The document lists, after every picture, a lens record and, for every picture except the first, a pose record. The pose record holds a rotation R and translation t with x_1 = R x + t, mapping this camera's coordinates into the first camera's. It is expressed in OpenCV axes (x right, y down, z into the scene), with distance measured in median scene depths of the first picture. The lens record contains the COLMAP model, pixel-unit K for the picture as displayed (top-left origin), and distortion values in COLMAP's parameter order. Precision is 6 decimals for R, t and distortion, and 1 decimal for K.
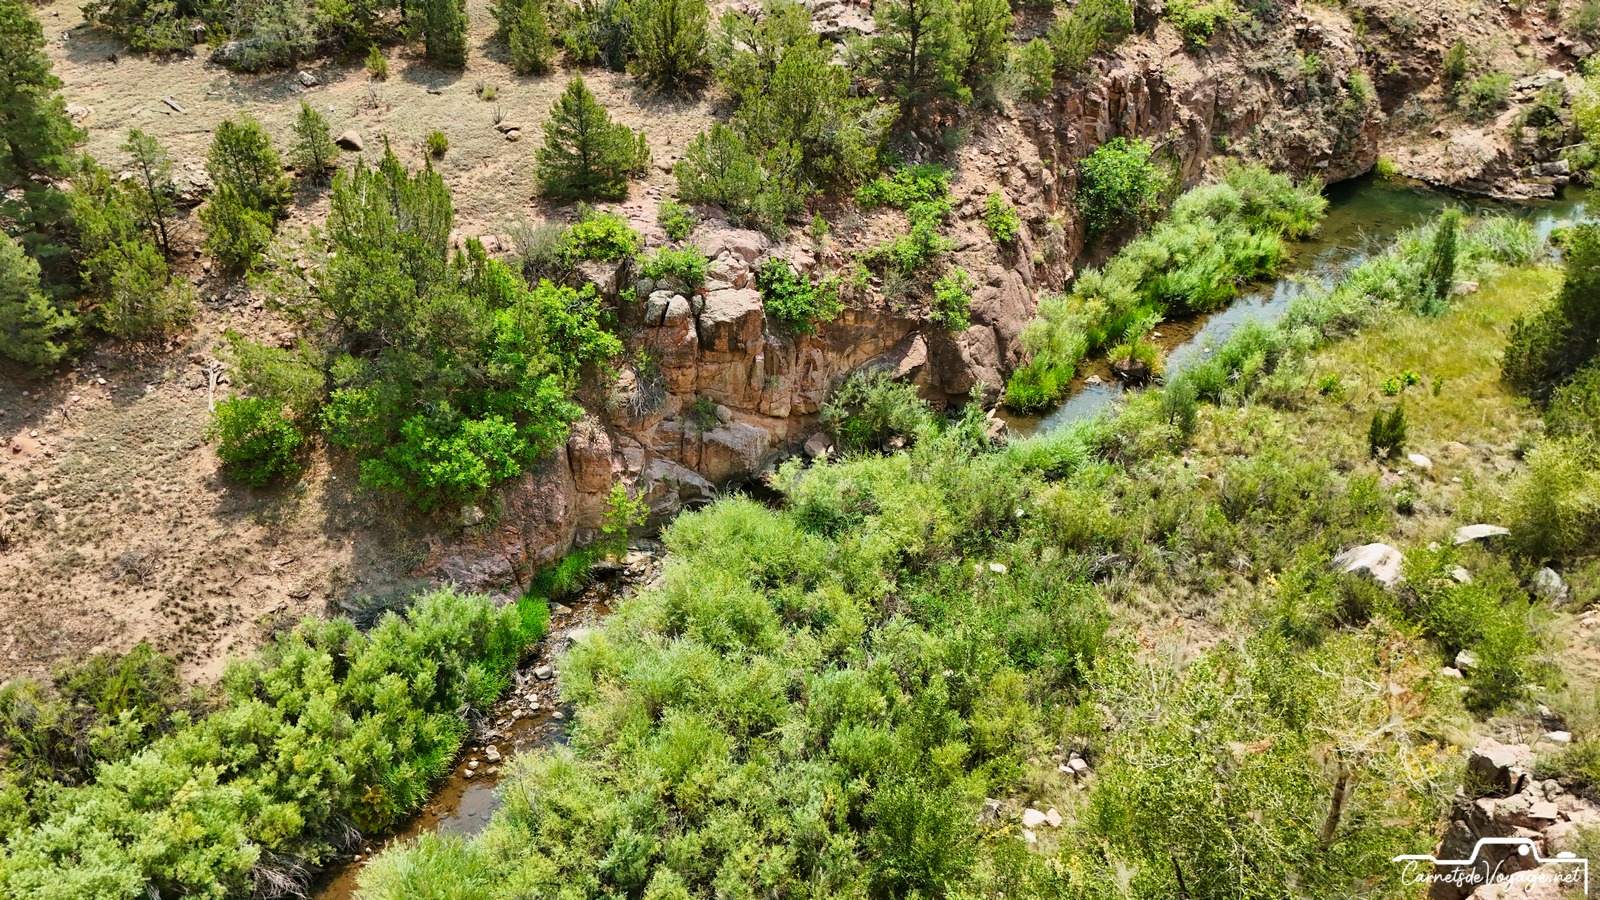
lens RADIAL K [[1182.5, 0, 796.3], [0, 1182.5, 455.9], [0, 0, 1]] dist [0.070176, -0.070579]
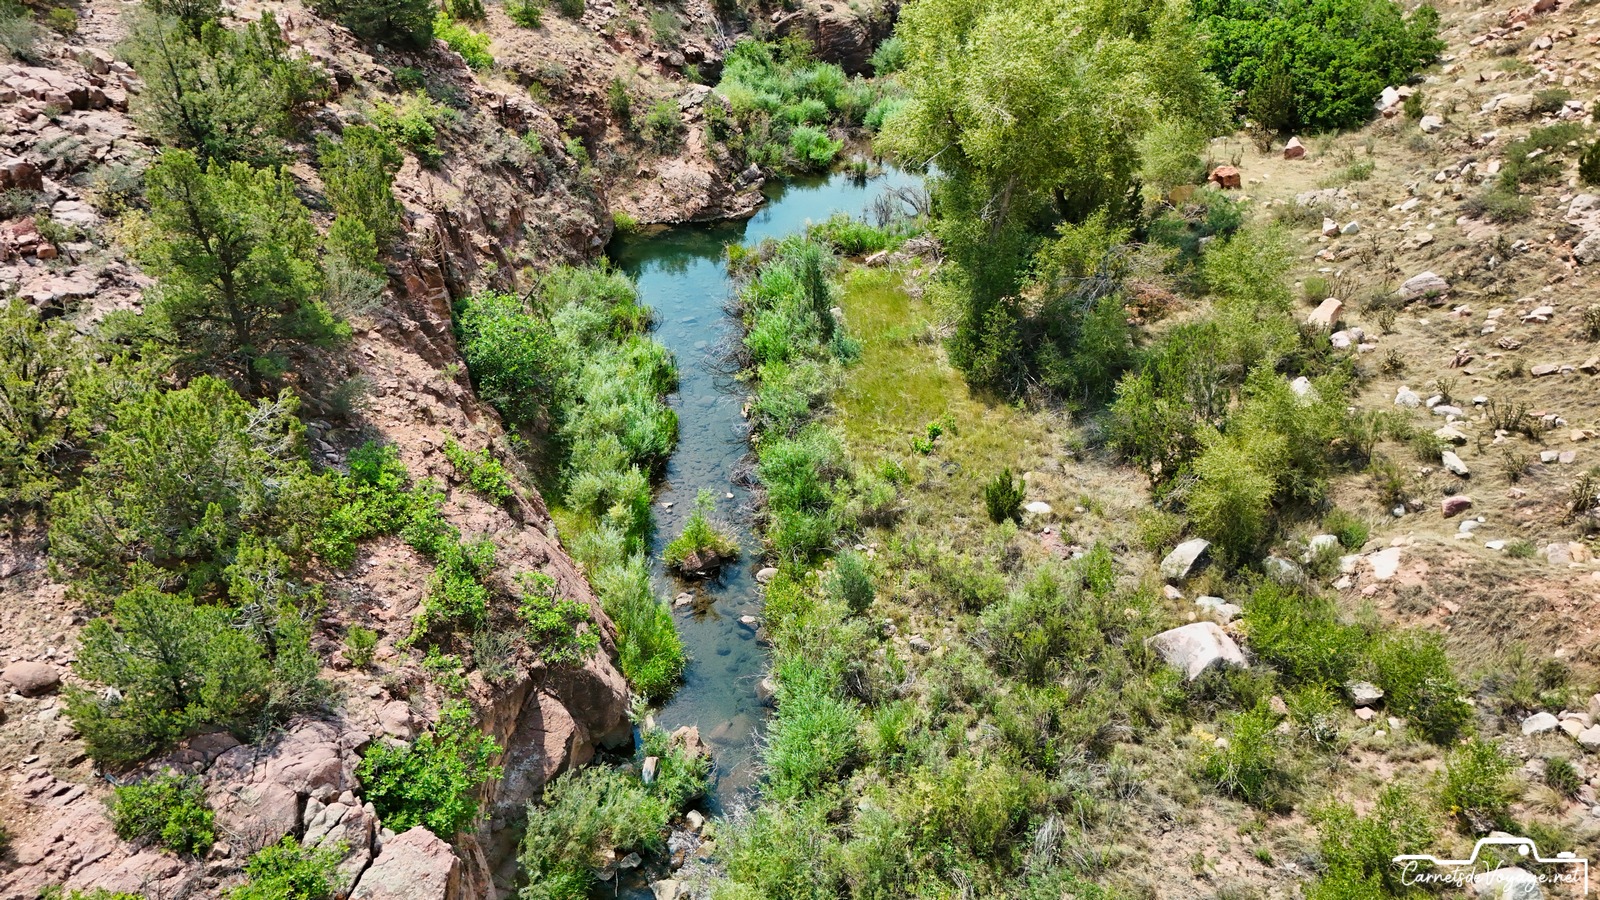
lens RADIAL K [[1182.5, 0, 799.0], [0, 1182.5, 453.4], [0, 0, 1]] dist [0.070176, -0.070579]
pose [[0.596130, -0.441461, 0.670628, -0.178111], [0.457704, 0.873109, 0.167891, -0.246074], [-0.659648, 0.206864, 0.722545, 0.390705]]
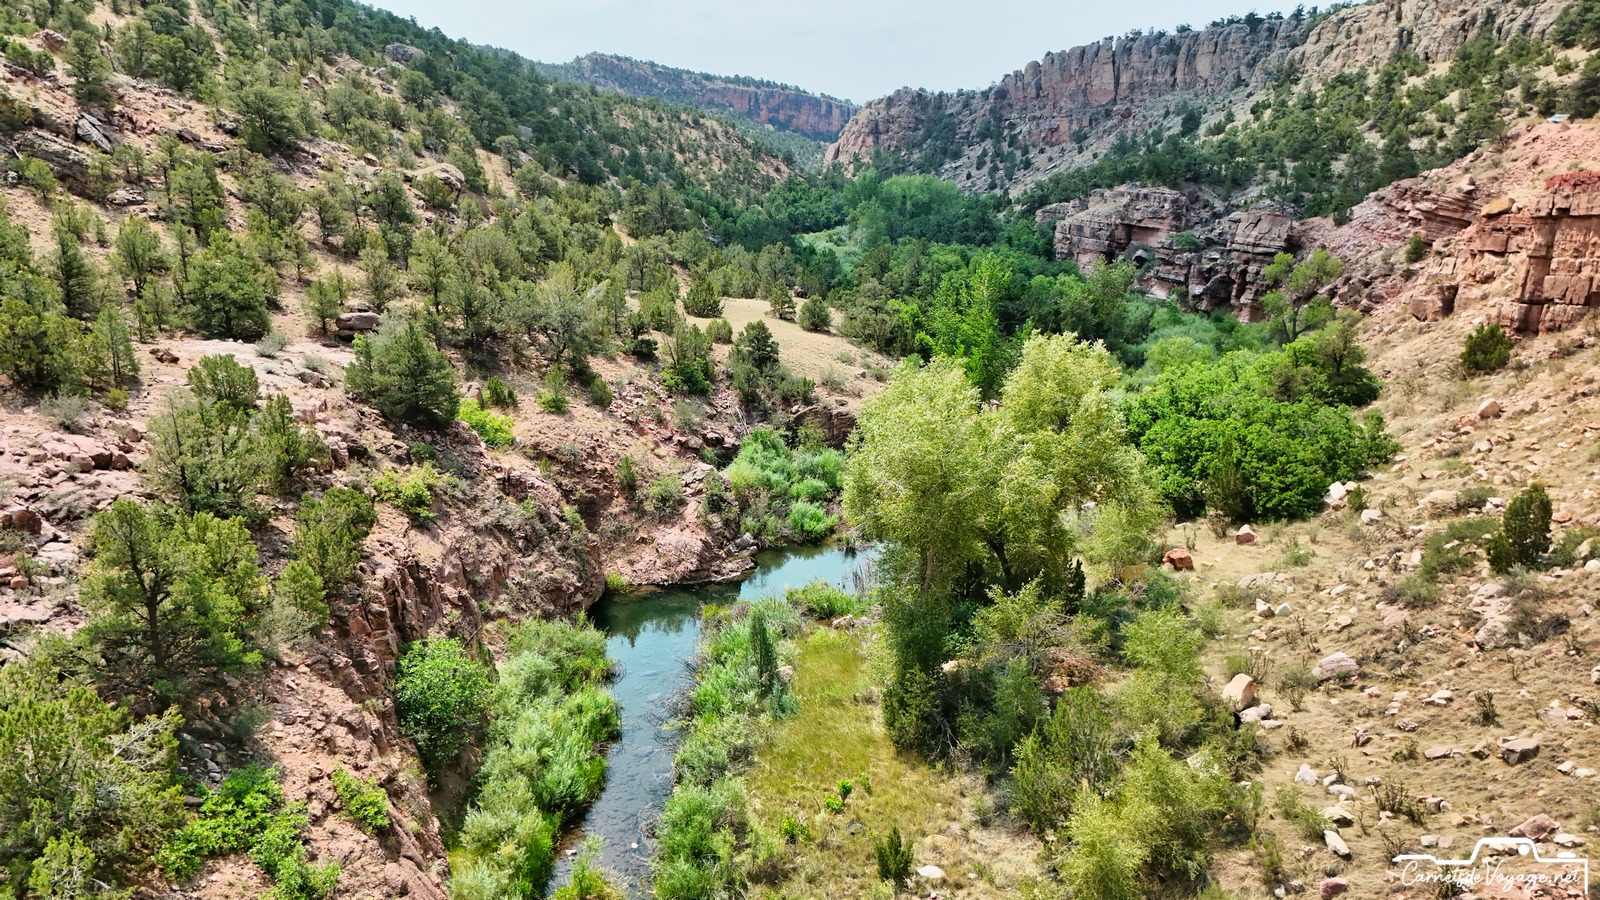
lens RADIAL K [[1182.5, 0, 801.1], [0, 1182.5, 452.2], [0, 0, 1]] dist [0.070176, -0.070579]
pose [[0.668635, -0.196299, 0.717212, -0.132790], [0.426933, 0.891049, -0.154139, -0.166343], [-0.608814, 0.409265, 0.679594, 0.263110]]
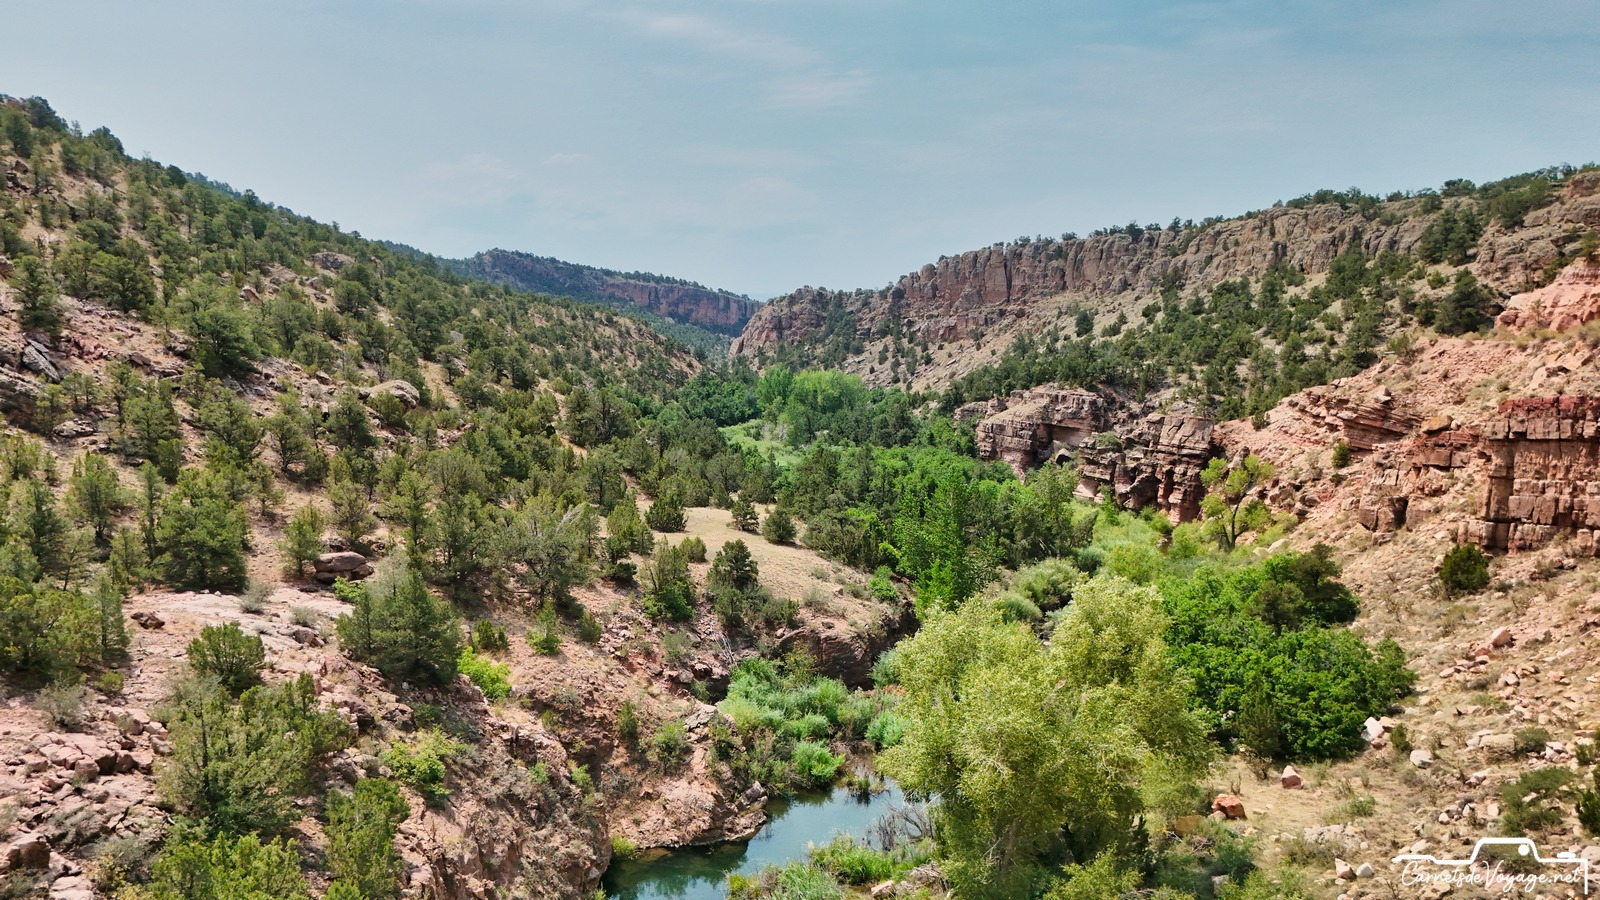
lens RADIAL K [[1182.5, 0, 799.0], [0, 1182.5, 449.3], [0, 0, 1]] dist [0.070176, -0.070579]
pose [[0.598484, -0.087556, 0.796336, -0.178592], [0.457716, 0.853171, -0.250191, -0.294255], [-0.657505, 0.514231, 0.550685, 0.354926]]
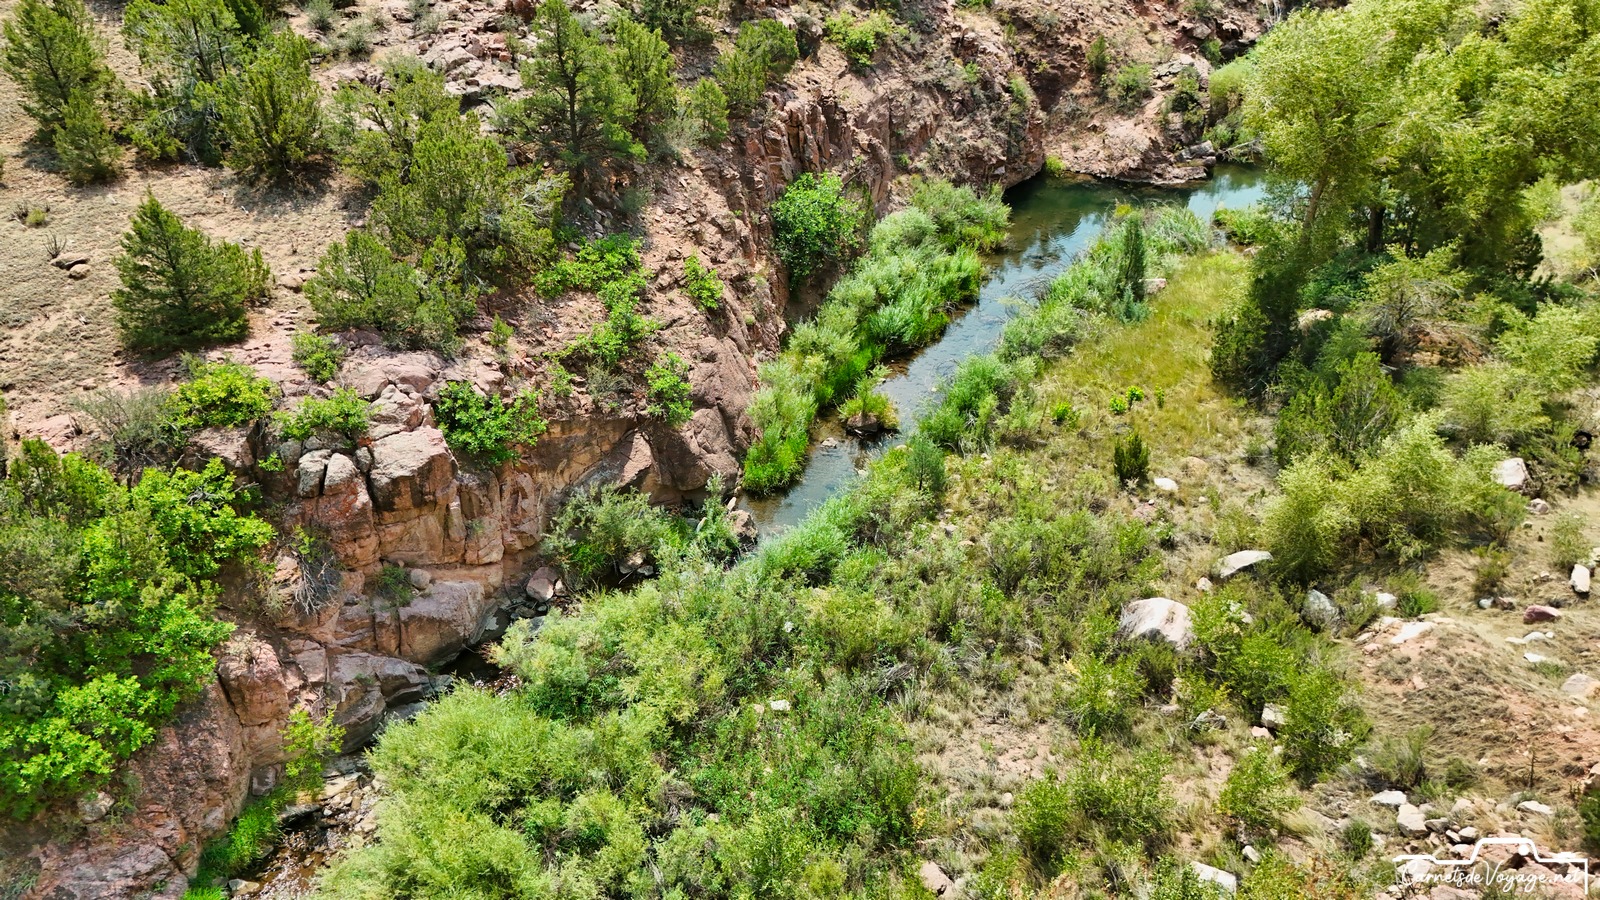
lens RADIAL K [[1182.5, 0, 802.3], [0, 1182.5, 454.2], [0, 0, 1]] dist [0.070176, -0.070579]
pose [[0.955527, -0.168644, 0.241924, 0.004829], [0.168362, 0.985480, 0.021995, -0.081064], [-0.242121, 0.019714, 0.970046, 0.112546]]
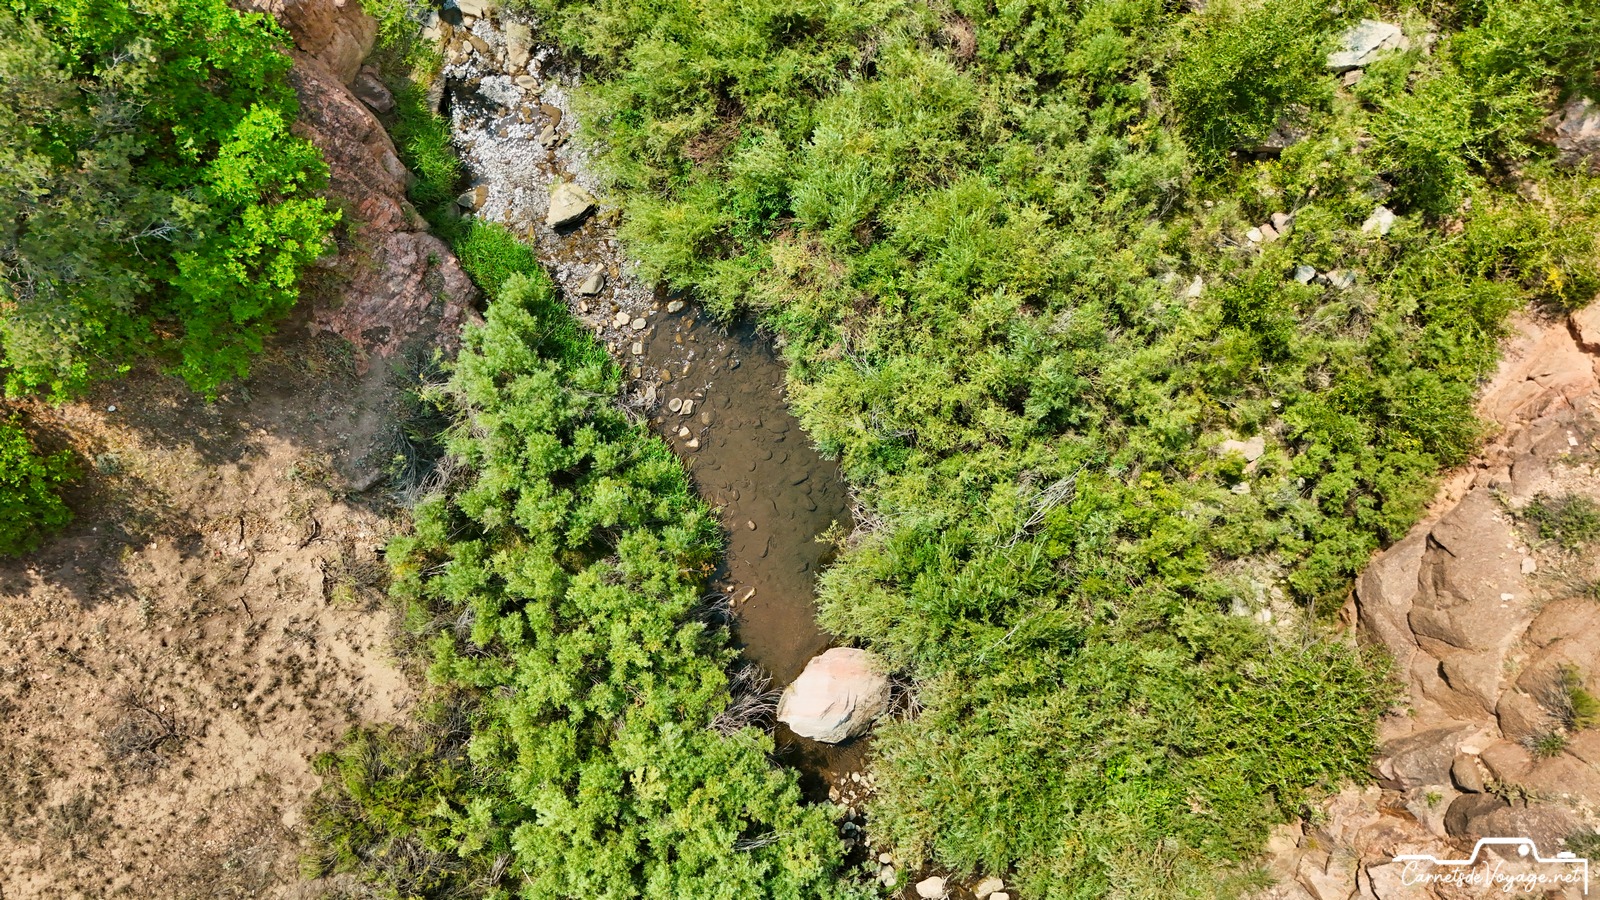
lens RADIAL K [[1182.5, 0, 805.0], [0, 1182.5, 451.7], [0, 0, 1]] dist [0.070176, -0.070579]
pose [[0.604289, -0.796730, -0.007499, -0.150335], [0.453268, 0.336016, 0.825616, -0.218121], [-0.655273, -0.502309, 0.564183, 0.339460]]
